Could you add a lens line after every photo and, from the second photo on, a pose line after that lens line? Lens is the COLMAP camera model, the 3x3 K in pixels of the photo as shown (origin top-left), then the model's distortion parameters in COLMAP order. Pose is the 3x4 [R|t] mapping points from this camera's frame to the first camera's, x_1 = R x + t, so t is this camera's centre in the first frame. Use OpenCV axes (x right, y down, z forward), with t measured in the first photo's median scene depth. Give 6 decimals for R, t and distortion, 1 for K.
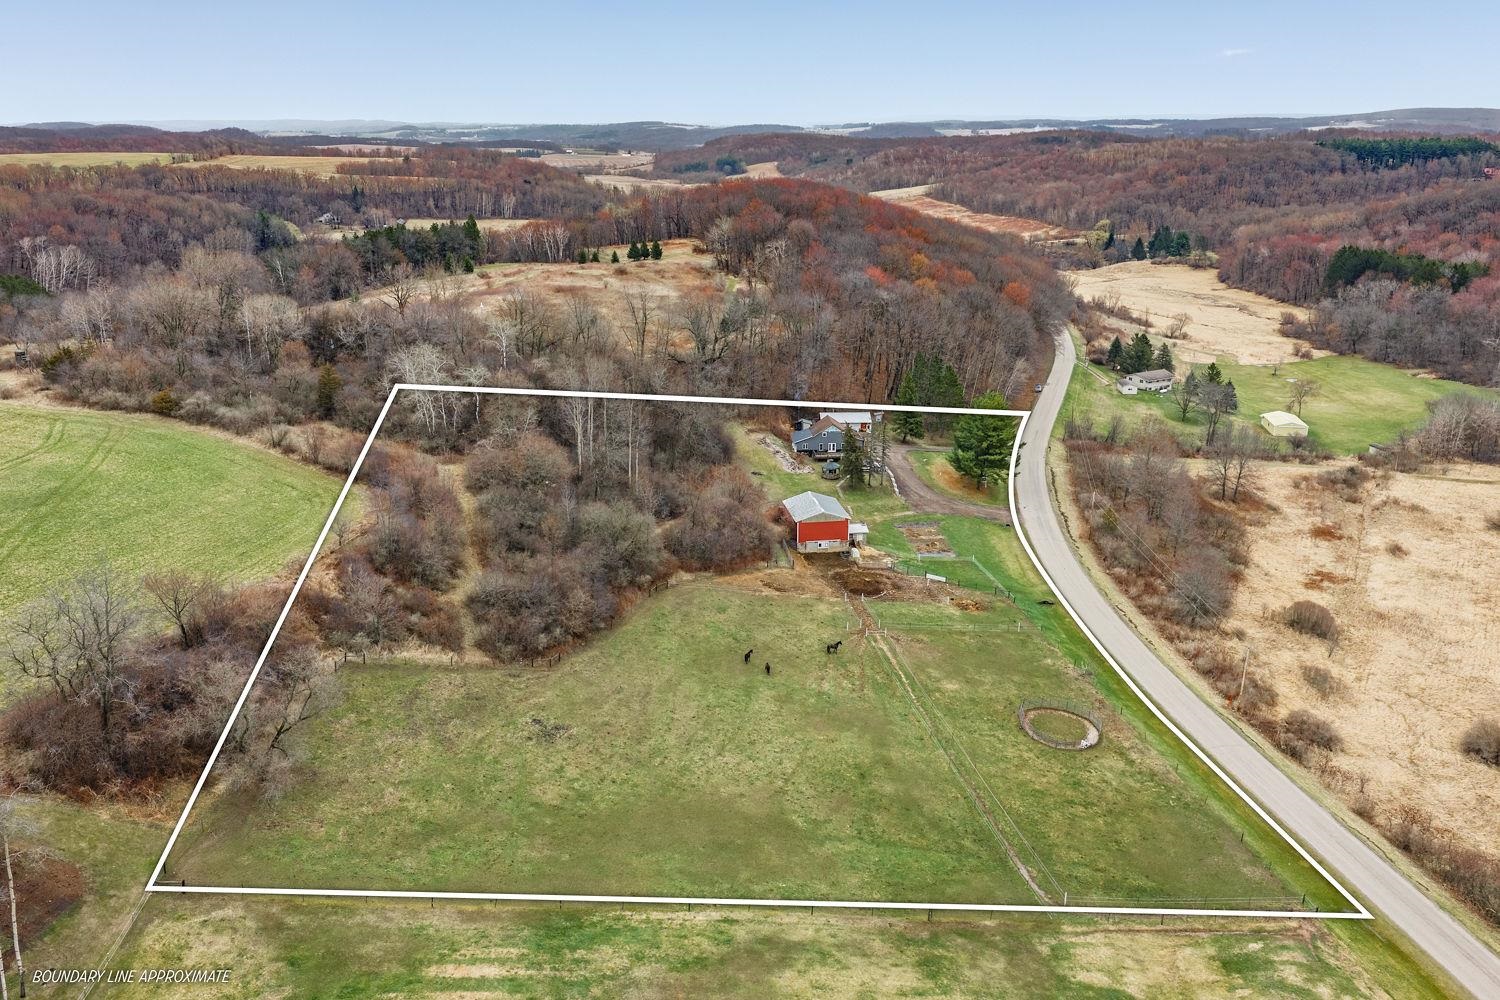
lens RADIAL K [[1235.4, 0, 755.6], [0, 1235.4, 495.4], [0, 0, 1]] dist [0.016106, -0.020394]
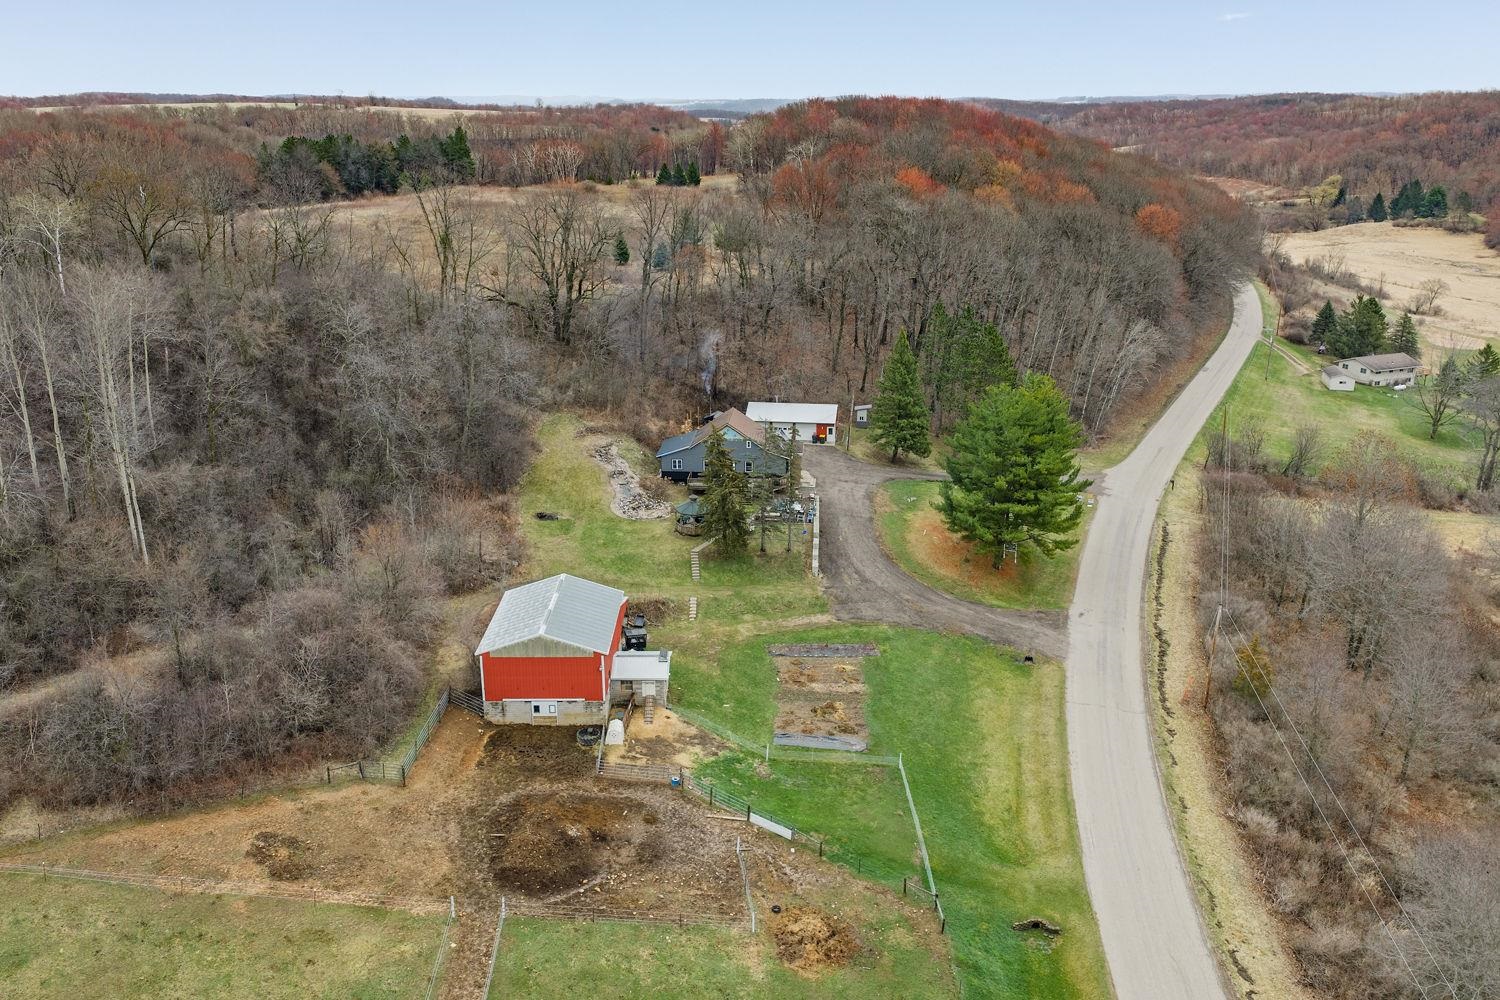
lens RADIAL K [[1235.4, 0, 755.6], [0, 1235.4, 495.4], [0, 0, 1]] dist [0.016106, -0.020394]
pose [[0.986438, 0.050897, -0.156044, 0.193377], [-0.048344, 0.998628, 0.020118, -0.047631], [0.156854, -0.012301, 0.987545, 0.586031]]
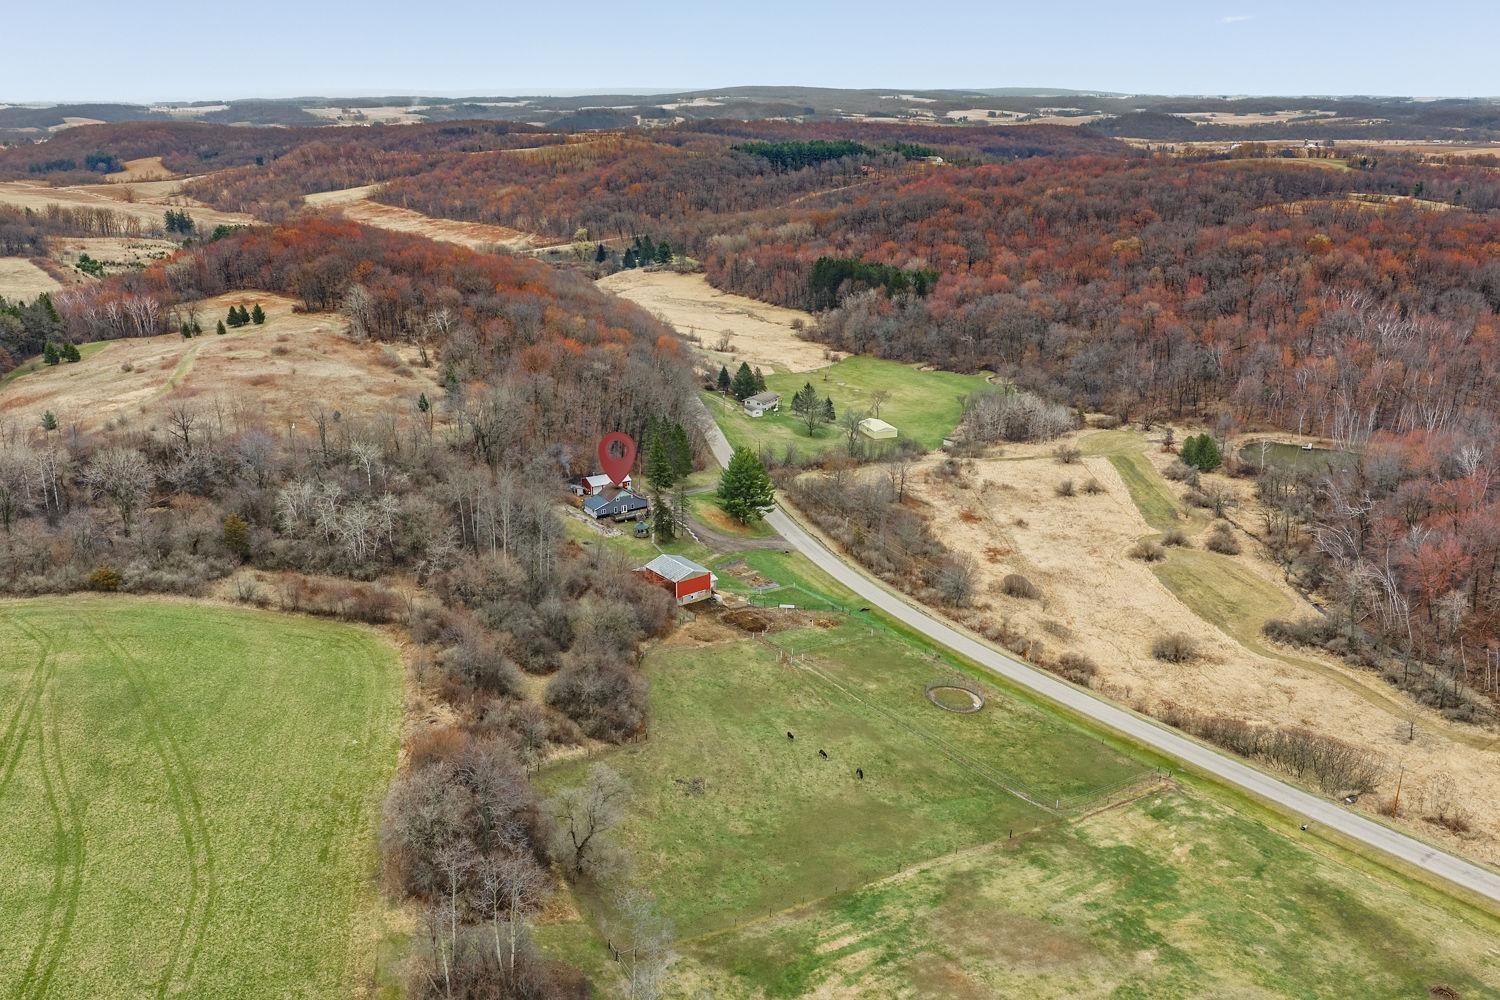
lens RADIAL K [[1231.4, 0, 750.0], [0, 1231.4, 500.0], [0, 0, 1]] dist [0.044548, -0.108983]
pose [[0.884886, -0.148047, 0.441654, -0.436682], [0.137065, 0.988928, 0.056880, -0.121176], [-0.445185, 0.010202, 0.895381, -0.148979]]
